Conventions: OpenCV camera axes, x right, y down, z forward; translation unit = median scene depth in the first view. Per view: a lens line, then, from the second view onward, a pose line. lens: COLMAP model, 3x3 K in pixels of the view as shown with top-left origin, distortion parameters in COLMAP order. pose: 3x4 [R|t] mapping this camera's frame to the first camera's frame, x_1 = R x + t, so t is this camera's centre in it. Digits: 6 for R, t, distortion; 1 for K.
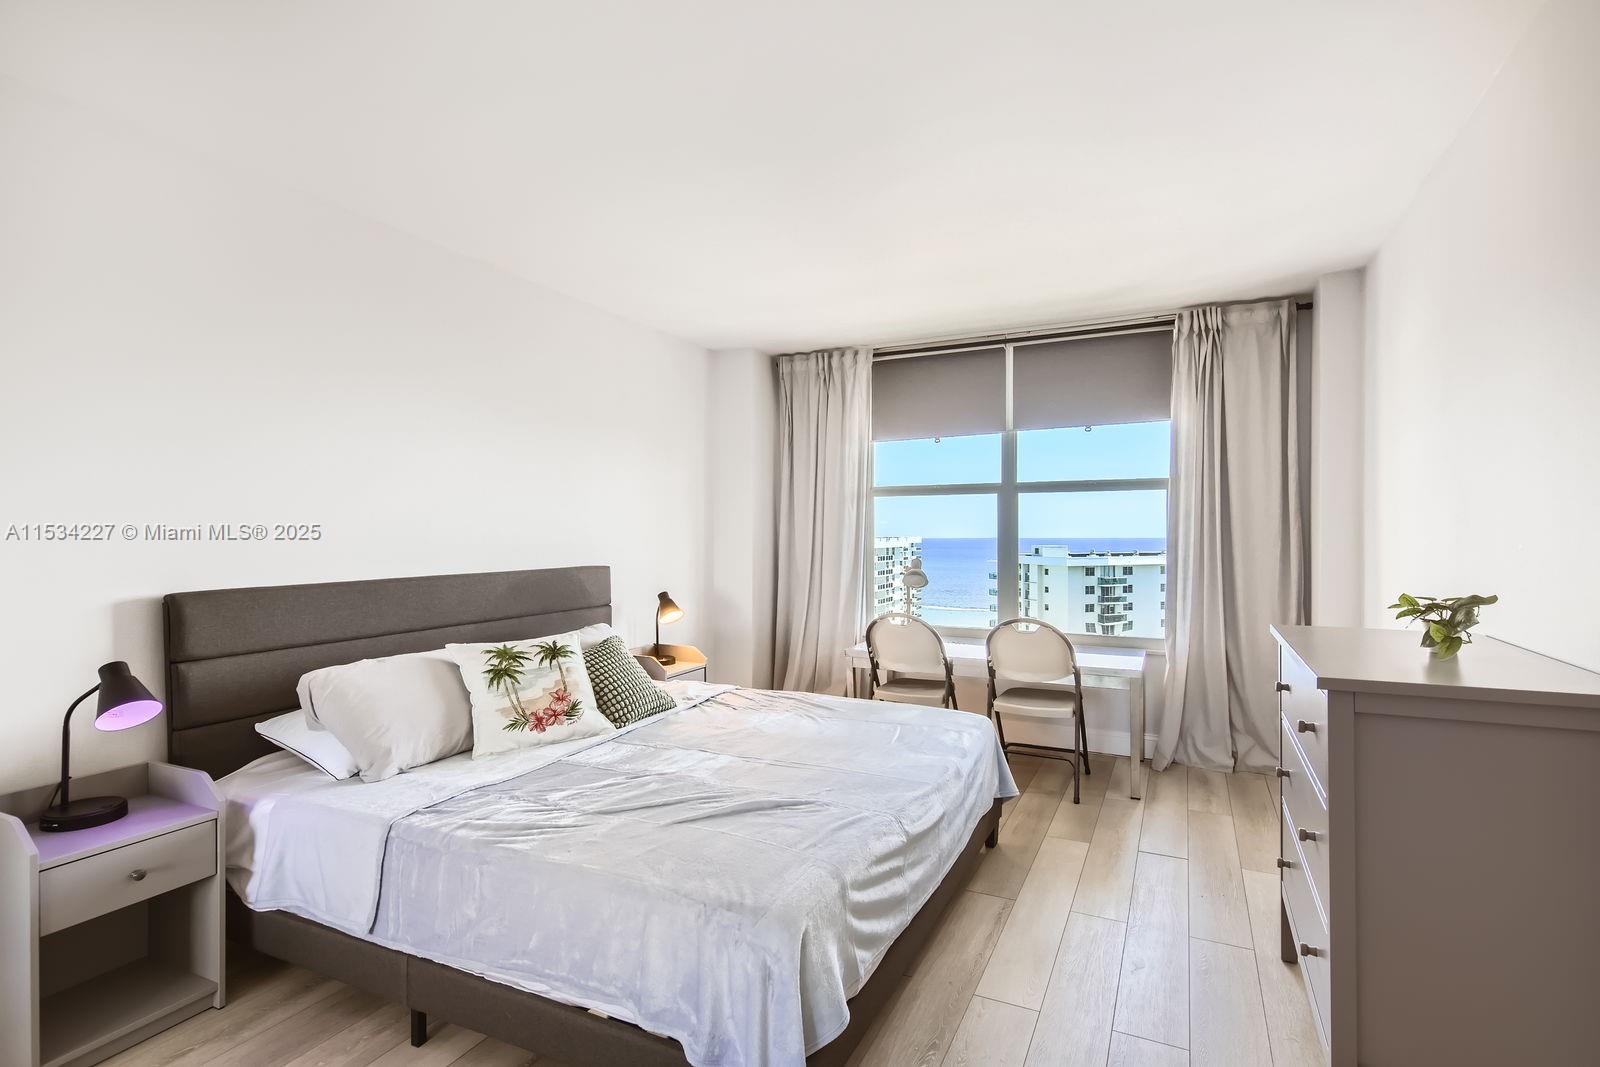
lens RADIAL K [[758.6, 0, 800.0], [0, 758.6, 533.5], [0, 0, 1]] dist [0.002971, -0.000250]
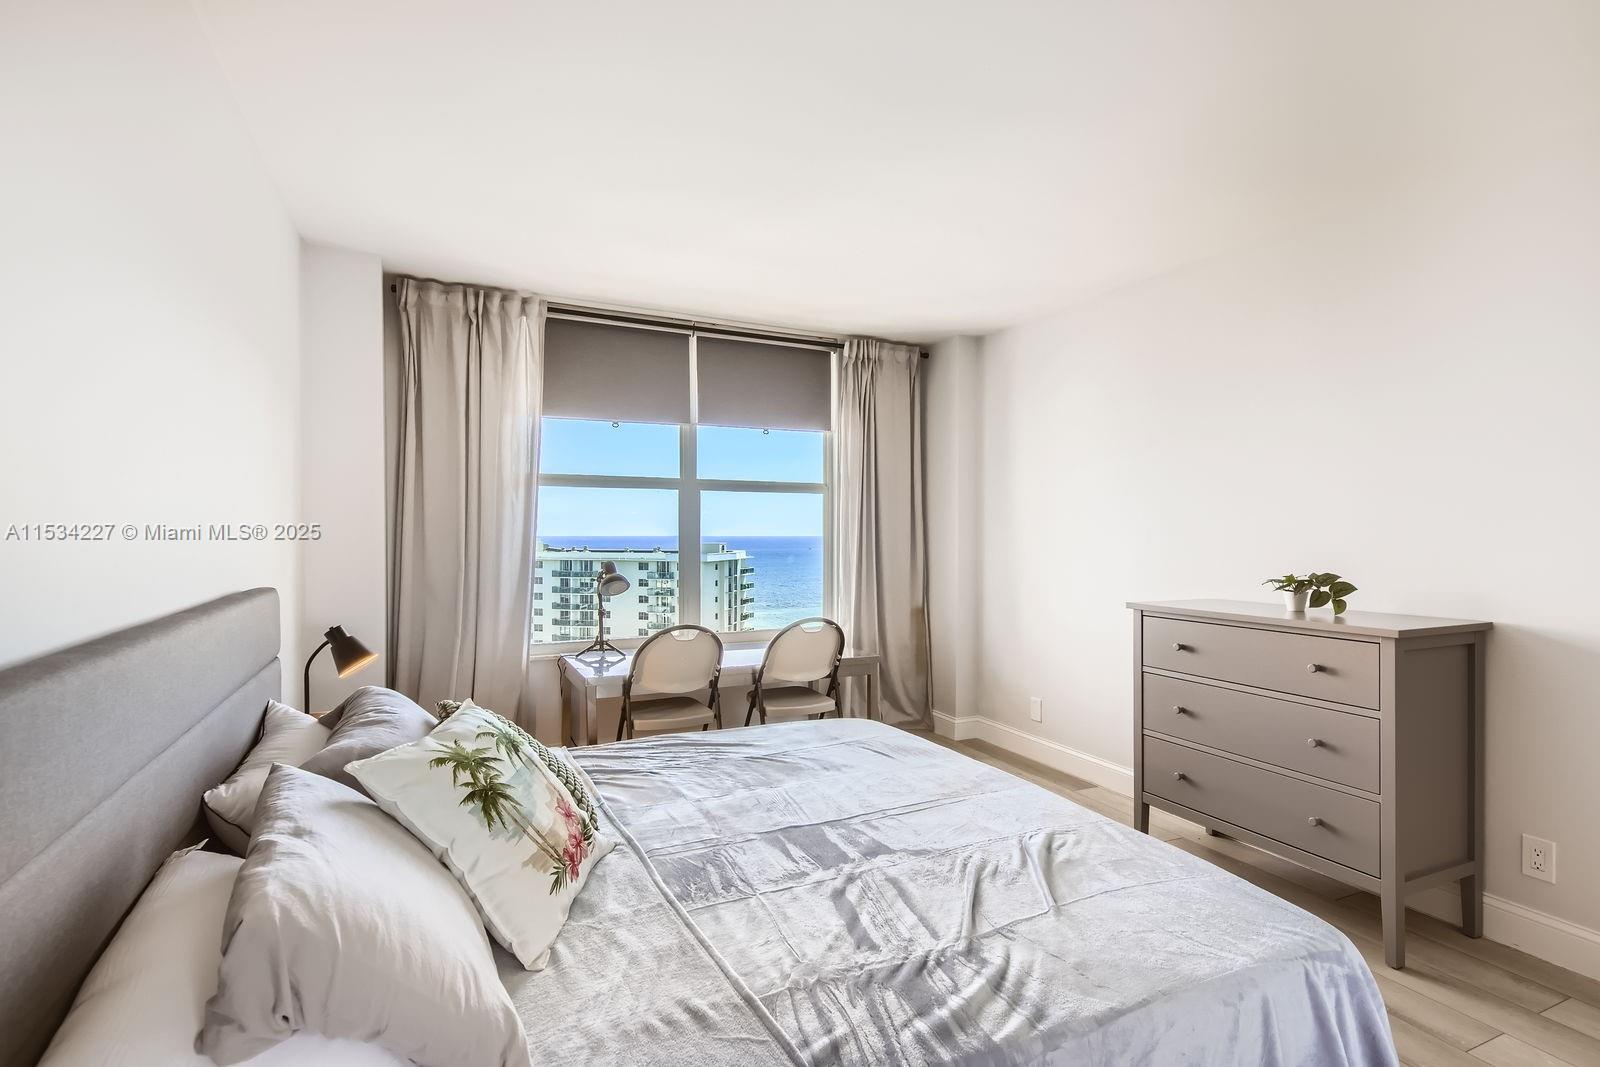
lens RADIAL K [[775.7, 0, 800.0], [0, 775.7, 533.5], [0, 0, 1]] dist [0.004233, 0.000096]
pose [[0.618454, 0.003544, 0.785813, -0.401475], [-0.003460, 0.999992, -0.001787, 0.002596], [-0.785814, -0.001614, 0.618461, 0.295352]]
